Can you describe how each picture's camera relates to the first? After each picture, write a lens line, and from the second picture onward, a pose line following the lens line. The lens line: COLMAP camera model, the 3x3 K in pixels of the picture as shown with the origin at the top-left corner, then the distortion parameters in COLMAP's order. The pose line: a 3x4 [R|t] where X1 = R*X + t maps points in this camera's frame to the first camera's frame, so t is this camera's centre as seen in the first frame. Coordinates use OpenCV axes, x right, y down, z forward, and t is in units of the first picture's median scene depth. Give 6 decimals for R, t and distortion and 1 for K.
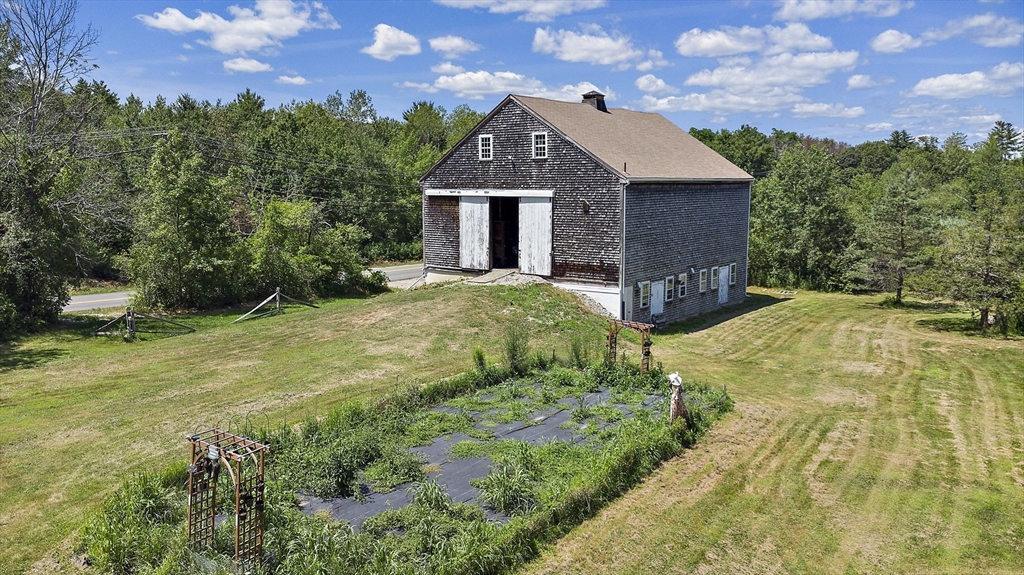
lens RADIAL K [[744.1, 0, 511.3], [0, 744.1, 280.5], [0, 0, 1]] dist [0.025684, -0.011468]
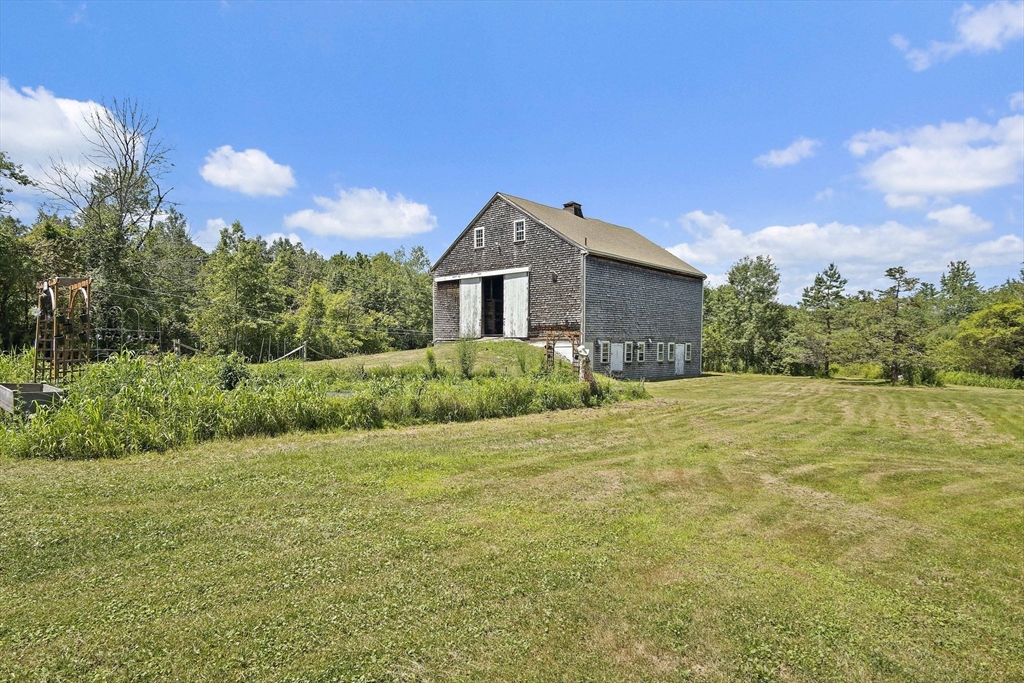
lens RADIAL K [[558.9, 0, 511.4], [0, 558.9, 397.0], [0, 0, 1]] dist [-0.027398, 0.004827]
pose [[0.997148, 0.013018, -0.074345, 0.091974], [-0.015986, 0.999093, -0.039462, 0.122094], [0.073763, 0.040538, 0.996452, 0.092307]]
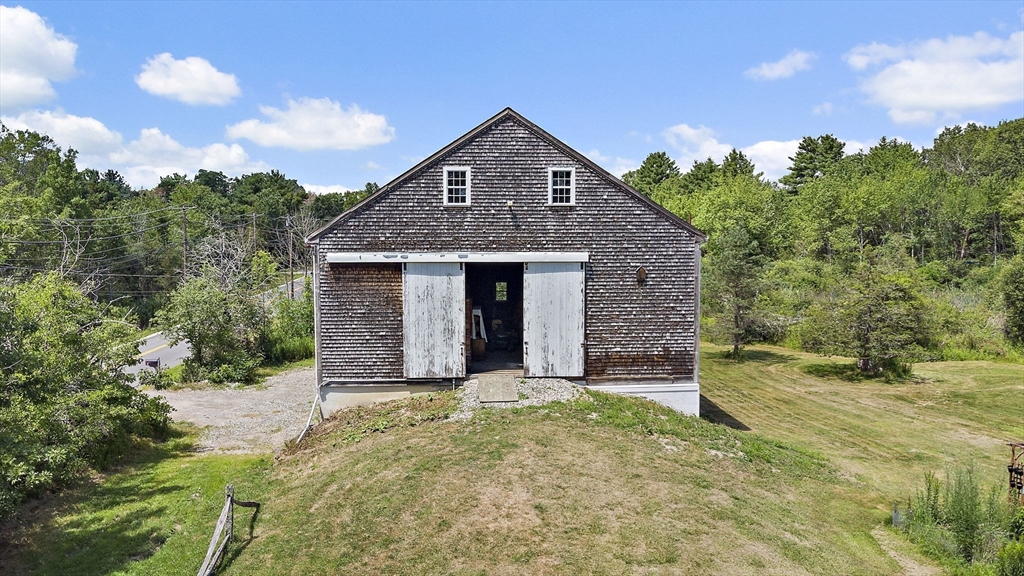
lens RADIAL K [[744.1, 0, 506.4], [0, 744.1, 288.5], [0, 0, 1]] dist [0.025684, -0.011468]
pose [[0.754481, -0.054732, 0.654035, -0.427187], [0.085228, 0.996249, -0.014948, -0.079078], [-0.650764, 0.067020, 0.756316, 0.500689]]
